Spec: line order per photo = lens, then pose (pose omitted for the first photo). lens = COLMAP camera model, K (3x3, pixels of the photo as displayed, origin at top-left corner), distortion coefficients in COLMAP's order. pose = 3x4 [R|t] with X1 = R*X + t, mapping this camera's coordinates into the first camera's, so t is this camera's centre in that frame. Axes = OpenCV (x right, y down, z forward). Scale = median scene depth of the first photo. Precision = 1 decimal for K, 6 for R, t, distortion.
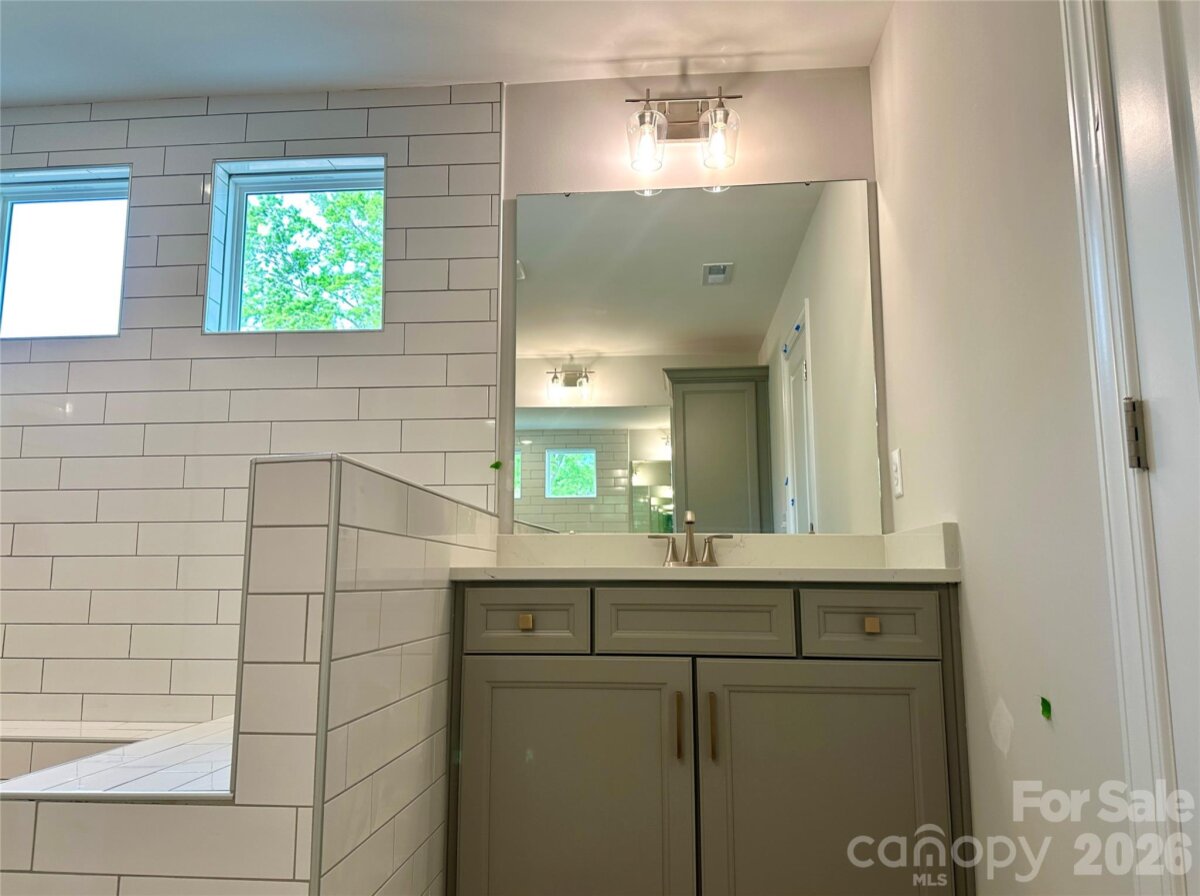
lens RADIAL K [[858.2, 0, 601.1], [0, 858.2, 456.5], [0, 0, 1]] dist [0.121603, -0.160808]
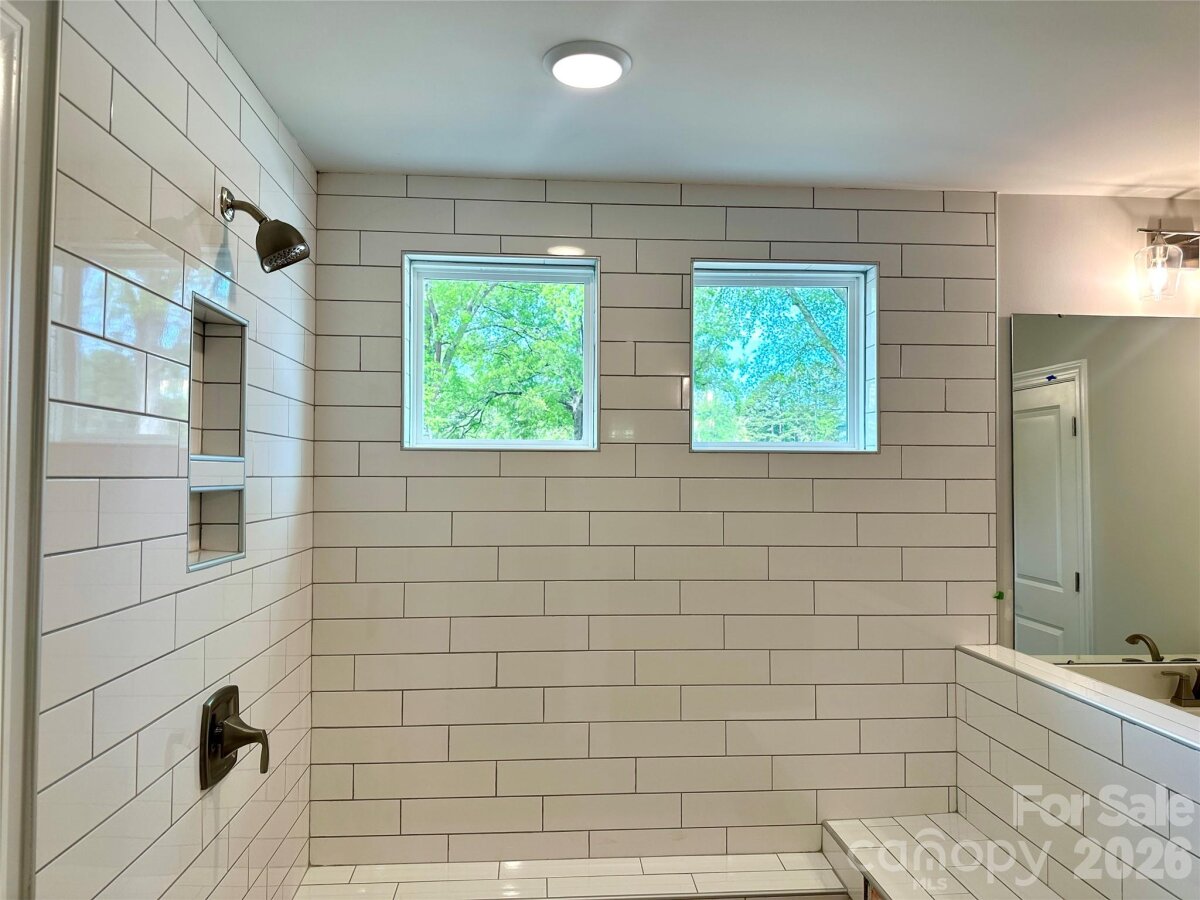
lens RADIAL K [[858.2, 0, 601.1], [0, 858.2, 458.5], [0, 0, 1]] dist [0.121603, -0.160808]
pose [[0.985060, 0.011311, 0.171842, -0.719461], [-0.030168, 0.993745, 0.107523, -0.232102], [-0.169551, -0.111101, 0.979239, 0.099262]]
